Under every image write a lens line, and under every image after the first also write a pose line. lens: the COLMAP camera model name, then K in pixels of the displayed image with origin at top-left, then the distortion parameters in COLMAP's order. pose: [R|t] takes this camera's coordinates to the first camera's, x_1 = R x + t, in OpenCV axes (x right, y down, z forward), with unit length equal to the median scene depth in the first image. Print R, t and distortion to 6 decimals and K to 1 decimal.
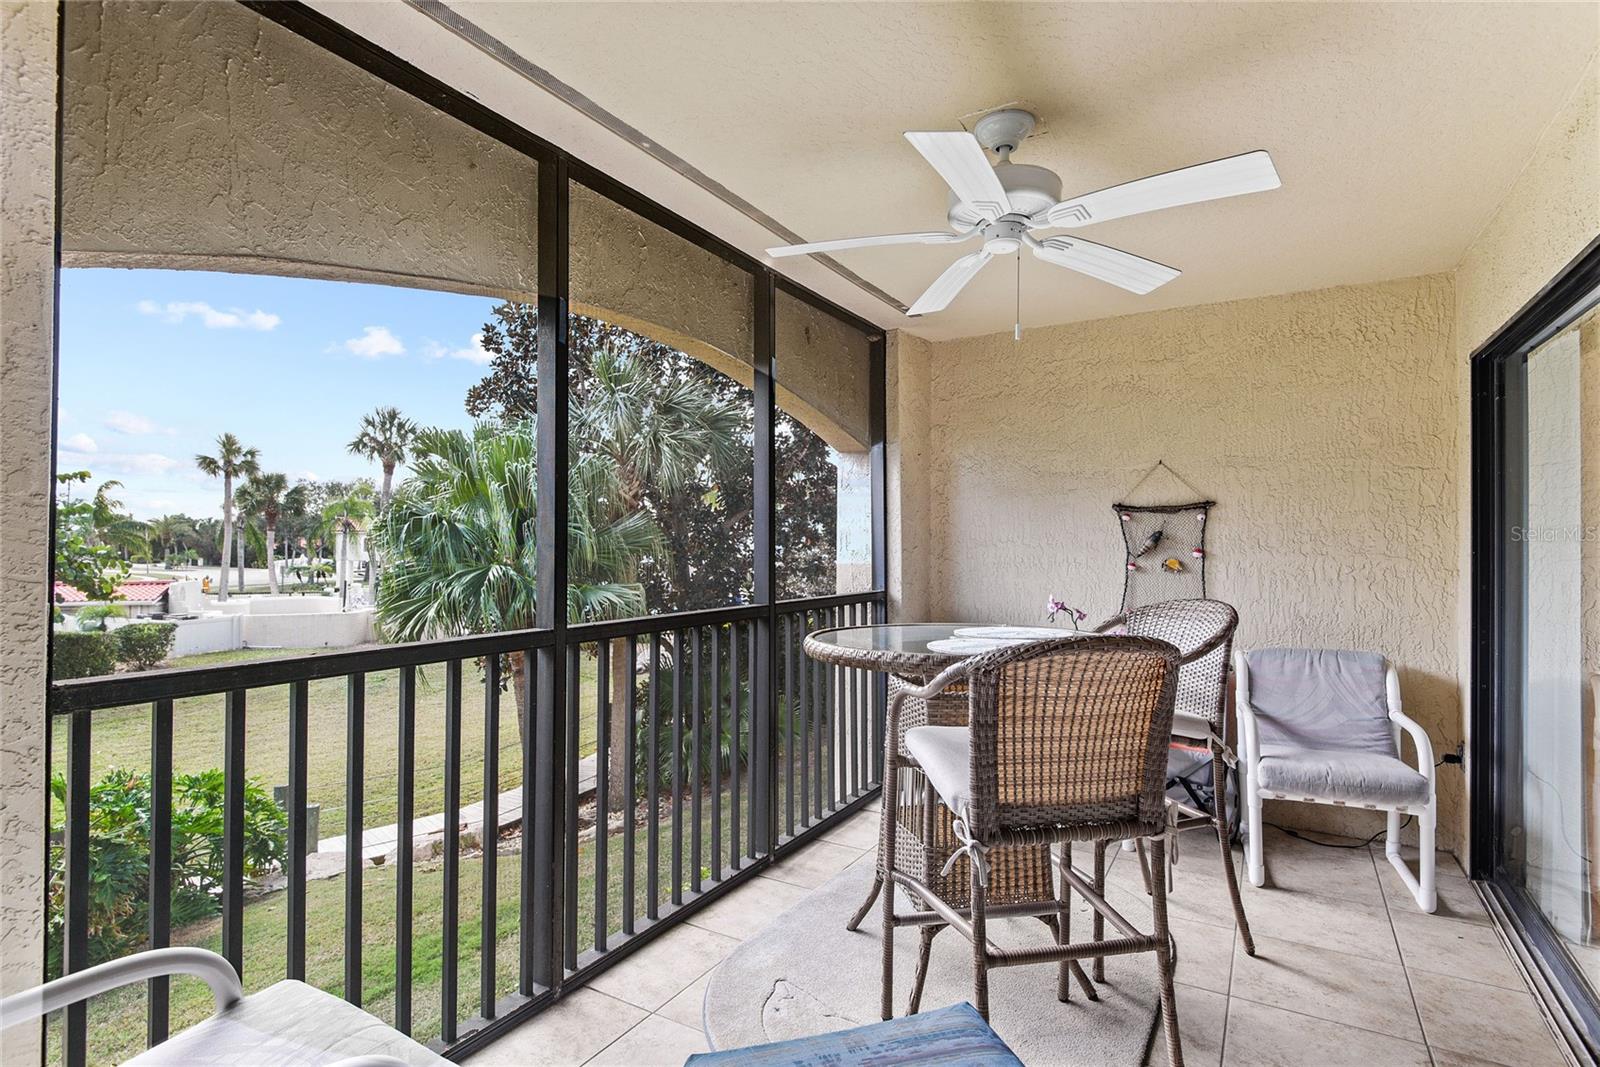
lens RADIAL K [[807.2, 0, 806.5], [0, 807.2, 532.7], [0, 0, 1]] dist [0.021046, -0.015375]
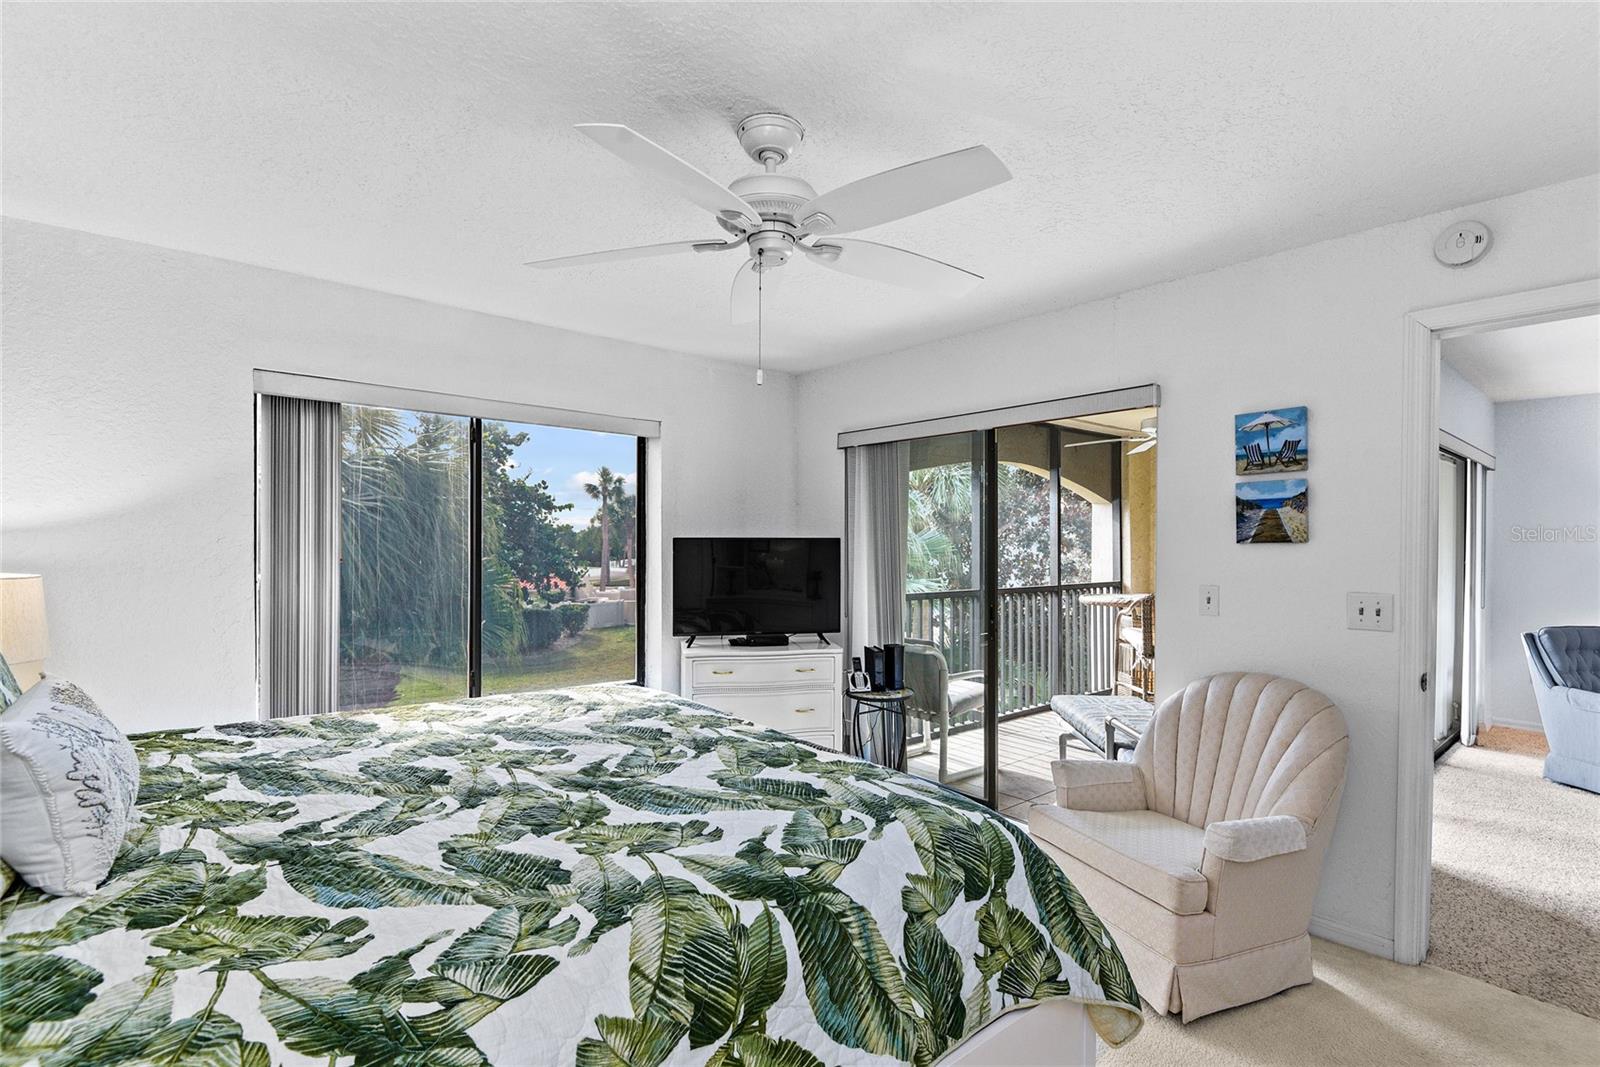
lens RADIAL K [[785.8, 0, 796.2], [0, 785.8, 535.6], [0, 0, 1]] dist [0.002670, -0.020357]
pose [[0.951055, -0.005409, -0.308975, -0.042687], [0.005227, 0.999985, -0.001417, -0.026720], [0.308978, -0.000267, 0.951069, -0.776588]]
